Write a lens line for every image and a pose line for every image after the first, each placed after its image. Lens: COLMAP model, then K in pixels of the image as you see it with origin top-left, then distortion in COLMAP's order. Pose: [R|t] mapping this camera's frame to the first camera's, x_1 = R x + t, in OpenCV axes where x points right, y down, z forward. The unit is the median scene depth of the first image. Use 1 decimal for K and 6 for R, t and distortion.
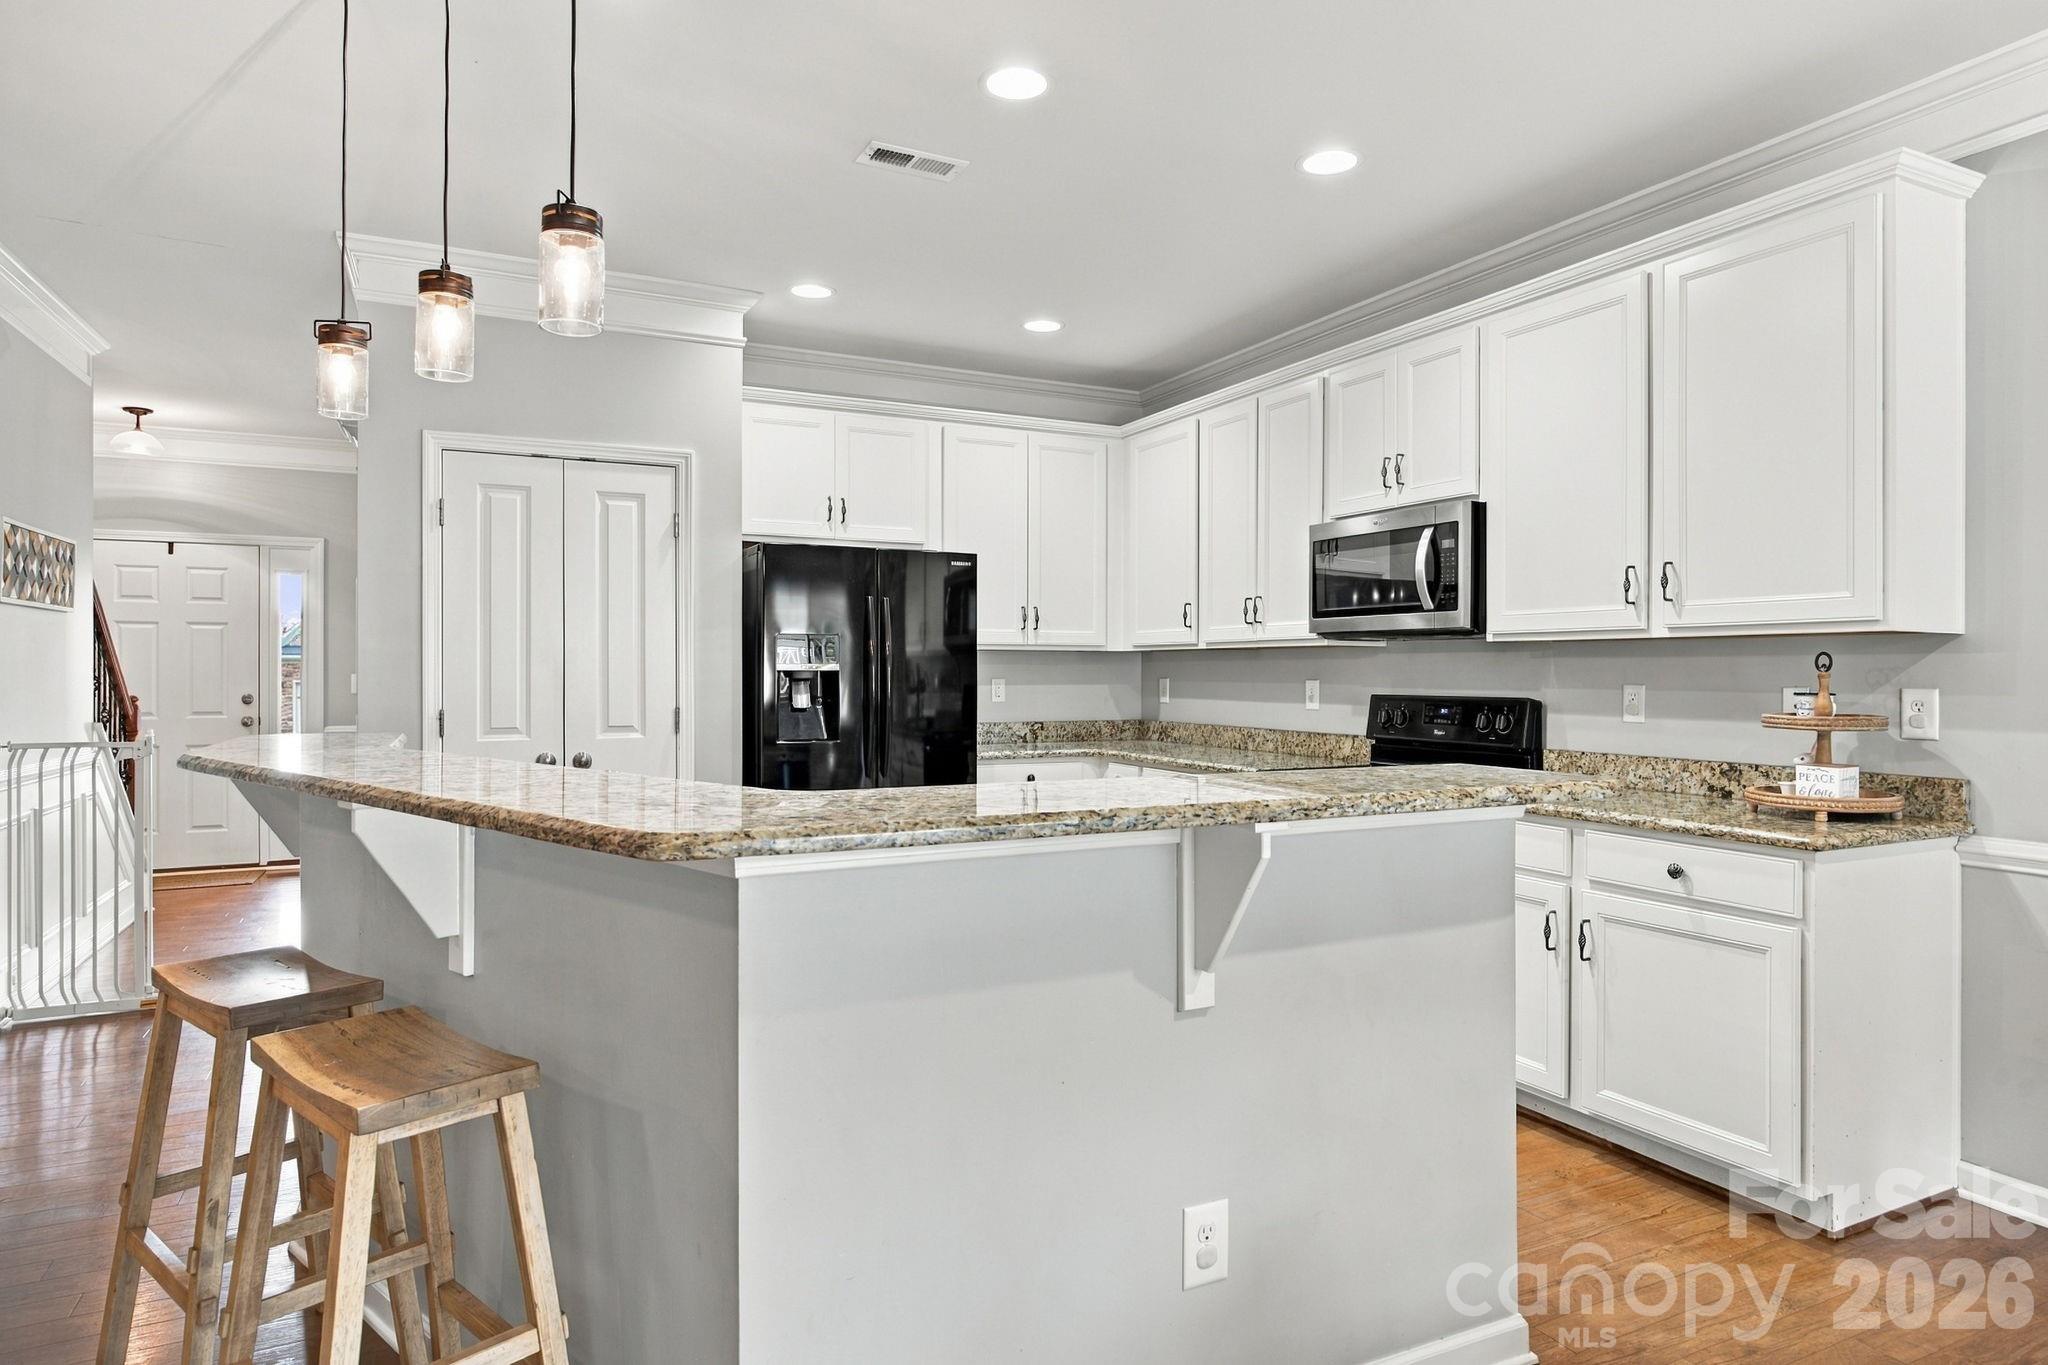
lens RADIAL K [[1192.9, 0, 1015.3], [0, 1192.9, 683.5], [0, 0, 1]] dist [-0.000354, 0.000294]
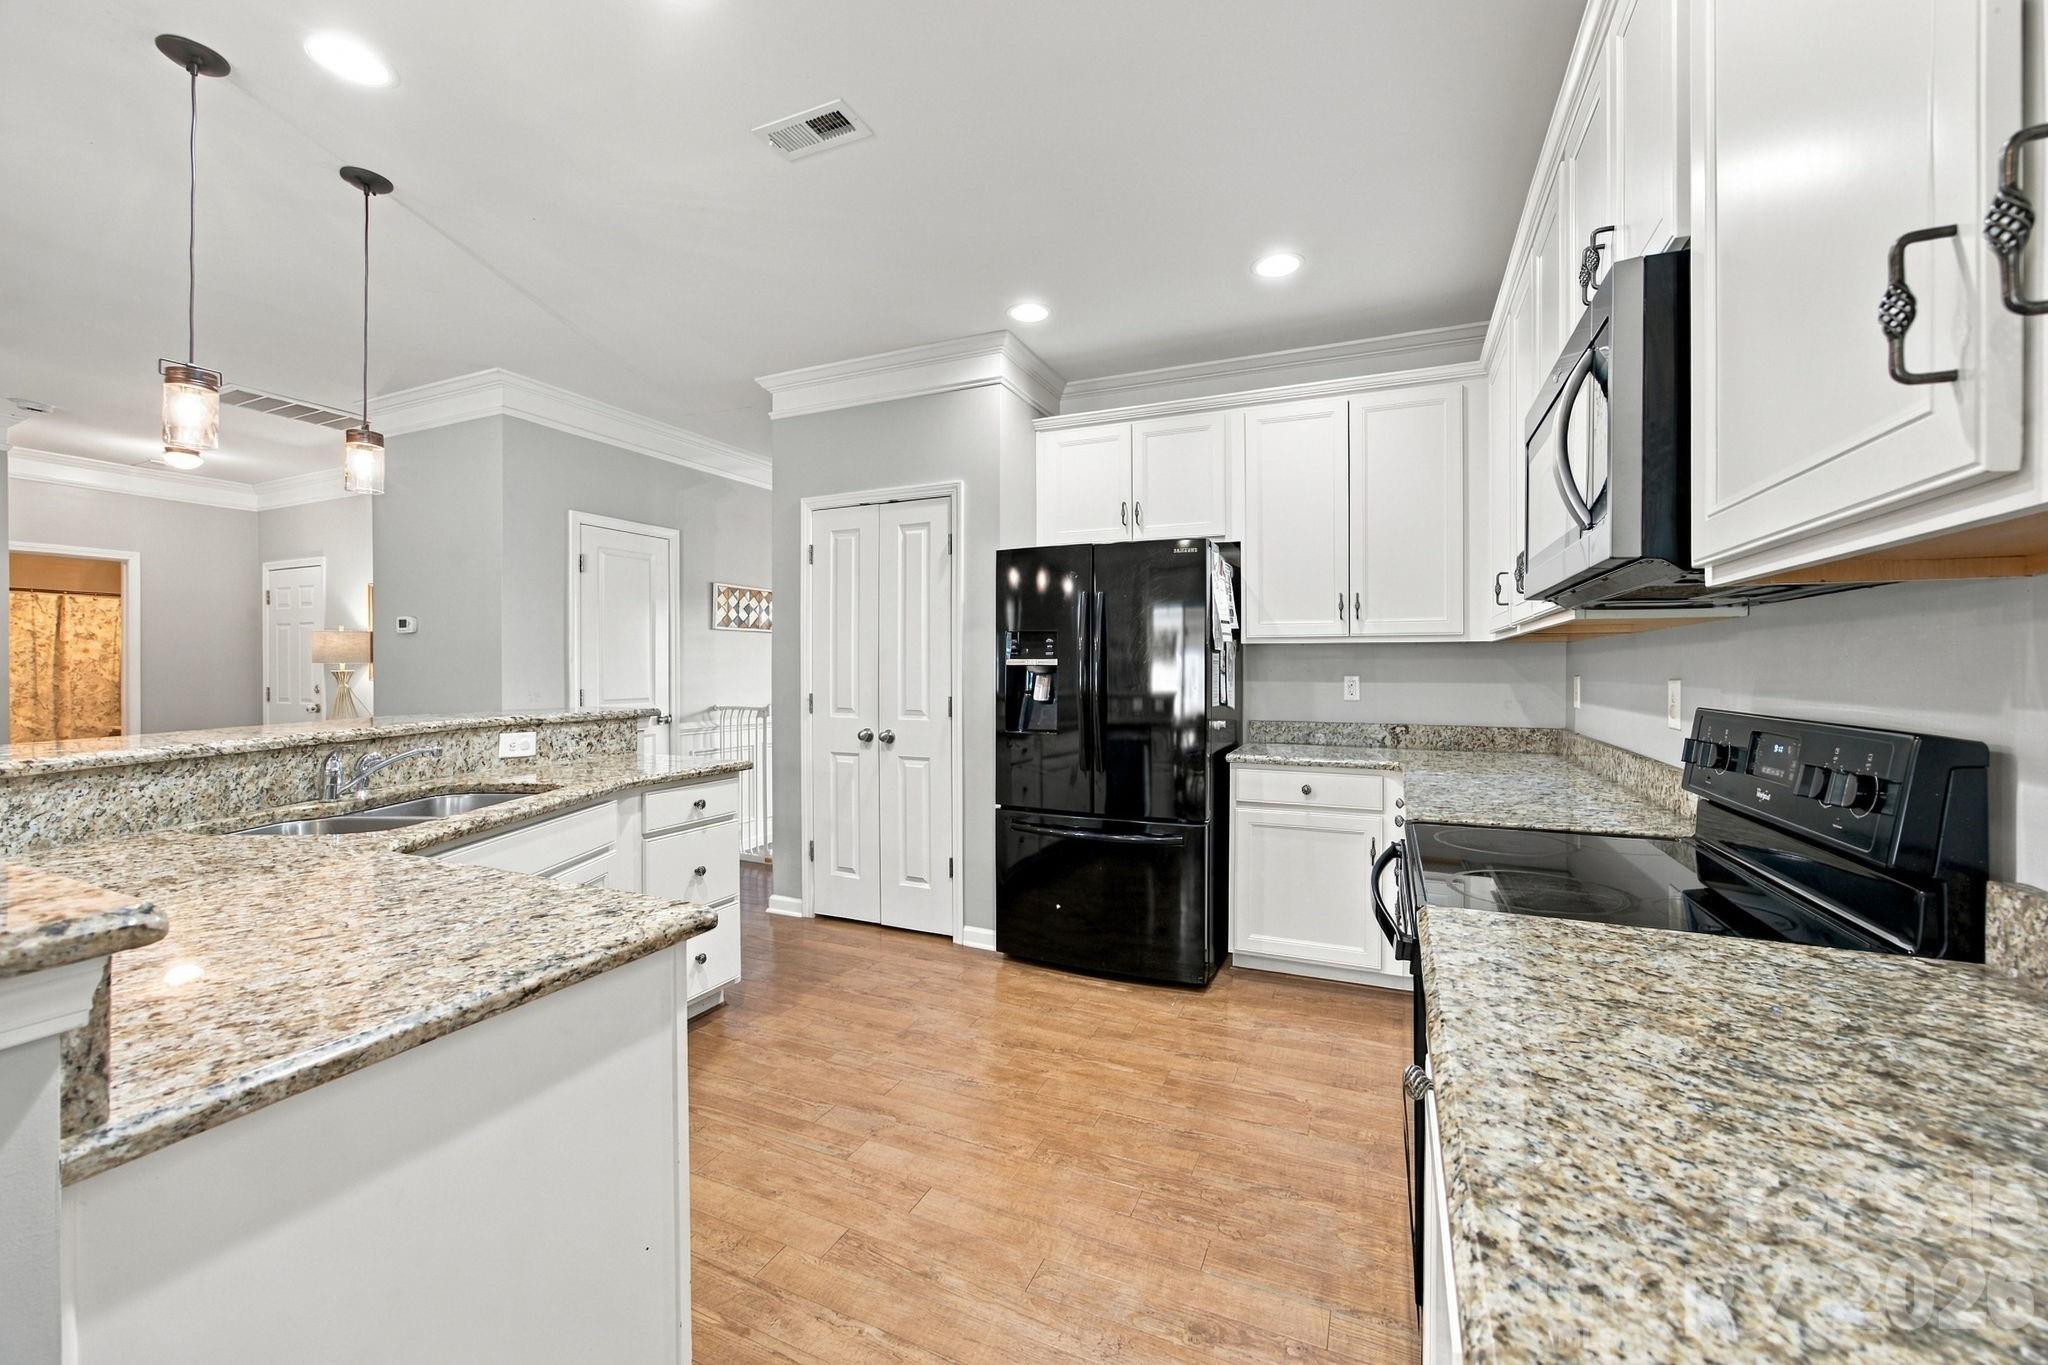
lens RADIAL K [[797.0, 0, 1025.7], [0, 797.0, 670.8], [0, 0, 1]] dist [0.000220, 0.000809]
pose [[0.643500, 0.002844, -0.765441, 0.379917], [-0.008762, 0.999955, -0.003652, -0.003469], [0.765396, 0.009057, 0.643496, 0.544863]]
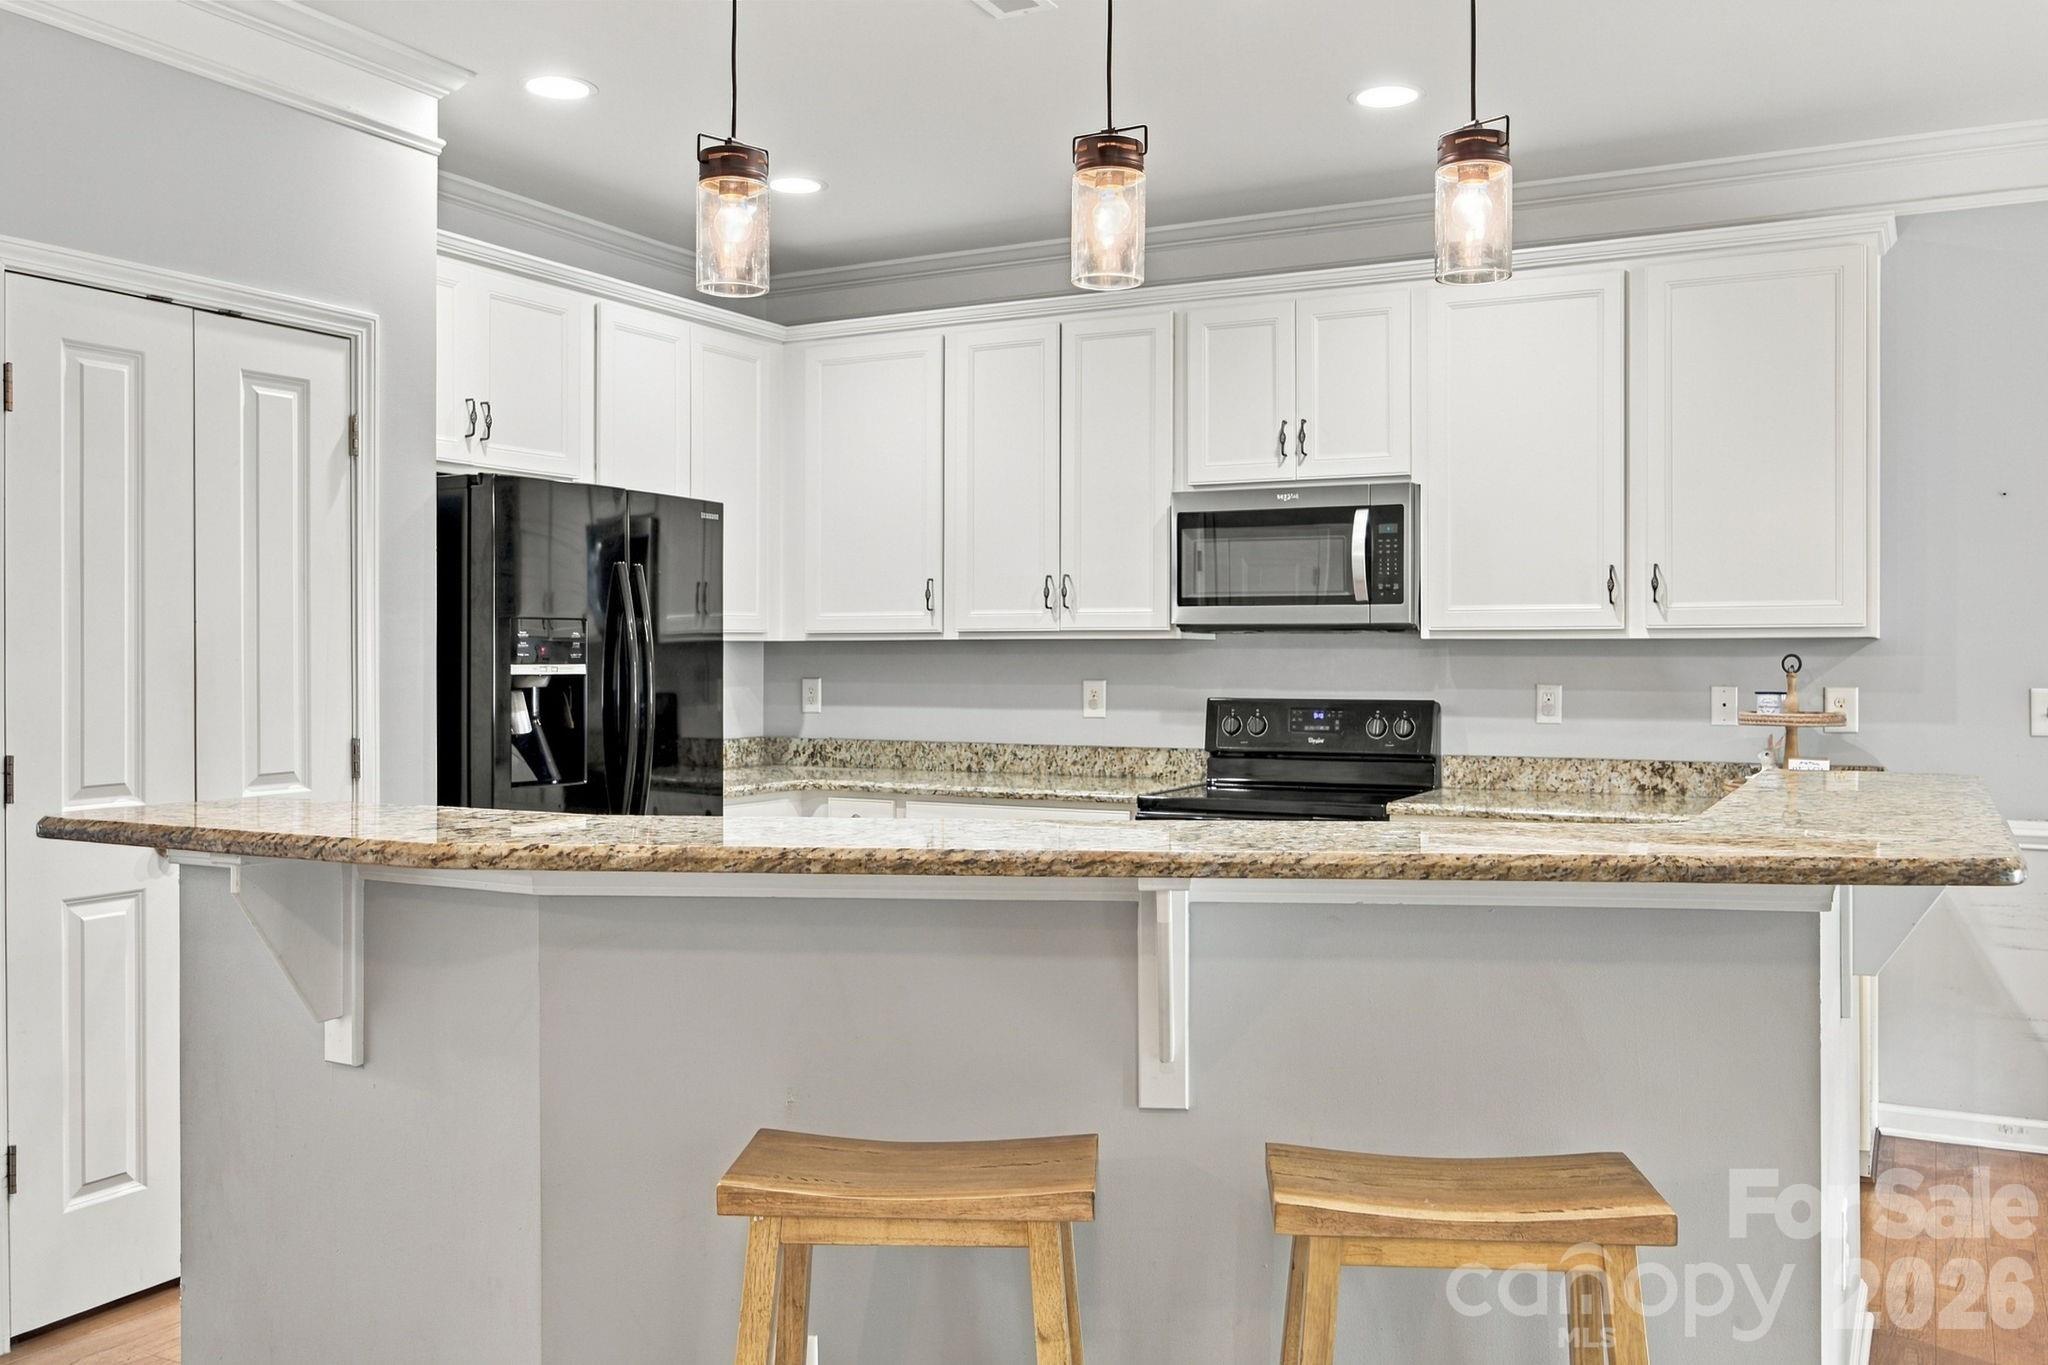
lens RADIAL K [[1774.2, 0, 1024.1], [0, 1774.2, 664.5], [0, 0, 1]] dist [-0.012645, 0.008262]
pose [[0.801985, -0.005322, 0.597320, -0.548430], [0.008116, 0.999965, -0.001987, -0.012775], [-0.597288, 0.006441, 0.802001, 0.083743]]
